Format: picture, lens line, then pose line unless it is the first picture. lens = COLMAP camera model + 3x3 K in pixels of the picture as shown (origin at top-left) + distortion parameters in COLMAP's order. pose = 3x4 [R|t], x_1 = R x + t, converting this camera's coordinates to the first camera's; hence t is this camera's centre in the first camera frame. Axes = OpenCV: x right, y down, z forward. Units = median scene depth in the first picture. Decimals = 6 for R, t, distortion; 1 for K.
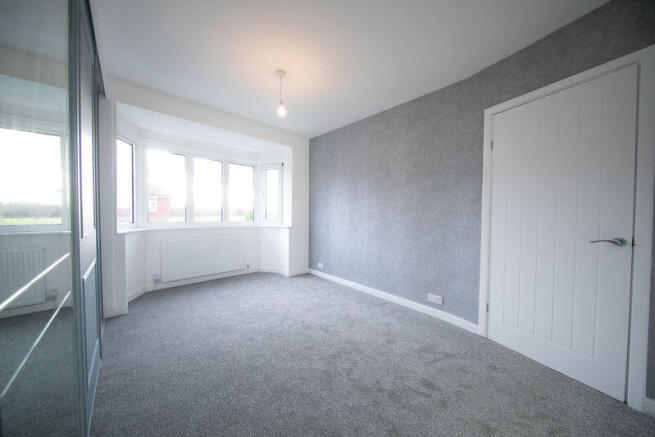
lens RADIAL K [[212.8, 0, 326.1], [0, 212.8, 210.5], [0, 0, 1]] dist [0.000443, -0.000001]
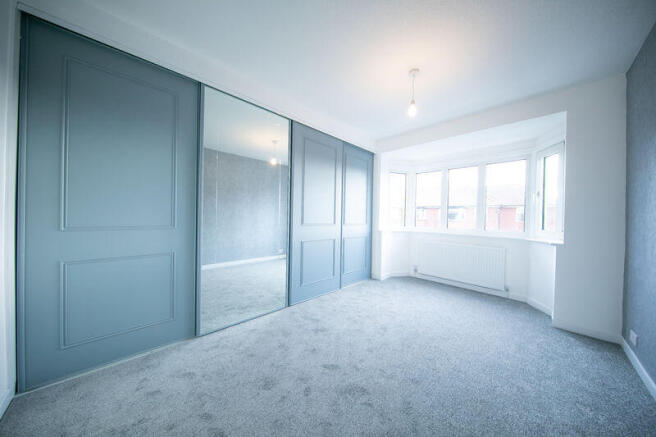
lens RADIAL K [[212.5, 0, 328.4], [0, 212.5, 219.6], [0, 0, 1]] dist [-0.000230, -0.000066]
pose [[0.031854, 0.001134, -0.999492, 0.408056], [-0.018801, 0.999823, 0.000536, 0.018406], [0.999316, 0.018774, 0.031870, 0.324824]]
